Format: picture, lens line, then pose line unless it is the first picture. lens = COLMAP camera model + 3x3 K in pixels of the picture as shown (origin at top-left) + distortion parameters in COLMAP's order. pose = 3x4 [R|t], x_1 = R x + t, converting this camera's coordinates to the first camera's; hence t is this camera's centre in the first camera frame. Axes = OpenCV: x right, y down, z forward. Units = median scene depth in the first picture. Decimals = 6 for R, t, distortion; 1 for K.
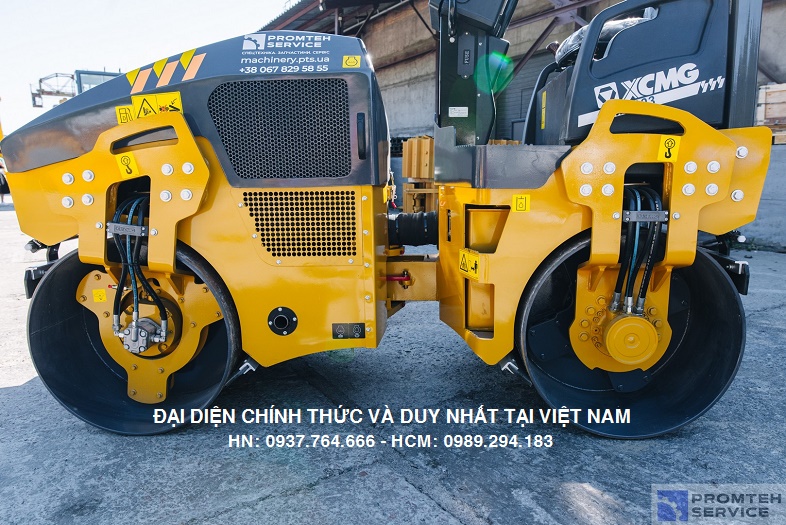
lens RADIAL K [[548.5, 0, 393.0], [0, 548.5, 262.5], [0, 0, 1]] dist [-0.002283, 0.005940]
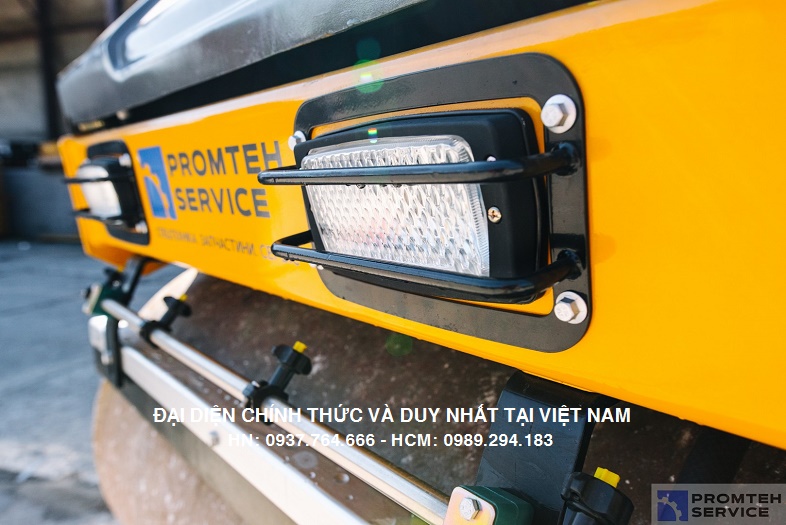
lens RADIAL K [[548.5, 0, 393.0], [0, 548.5, 262.5], [0, 0, 1]] dist [-0.002283, 0.005940]
pose [[0.748432, -0.082345, 0.658079, -0.825659], [0.108016, 0.994148, 0.001551, -0.122981], [-0.654356, 0.069923, 0.752947, 1.016261]]
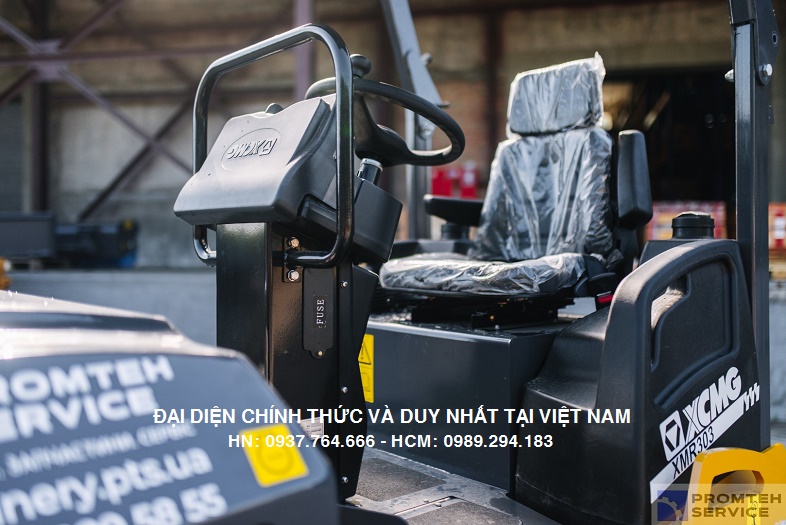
lens RADIAL K [[746.7, 0, 393.0], [0, 746.7, 262.5], [0, 0, 1]] dist [-0.005186, -0.008184]
pose [[0.679888, -0.011220, 0.733230, -0.331330], [0.120701, 0.987958, -0.096801, -0.415444], [-0.723315, 0.154315, 0.673055, 0.636468]]
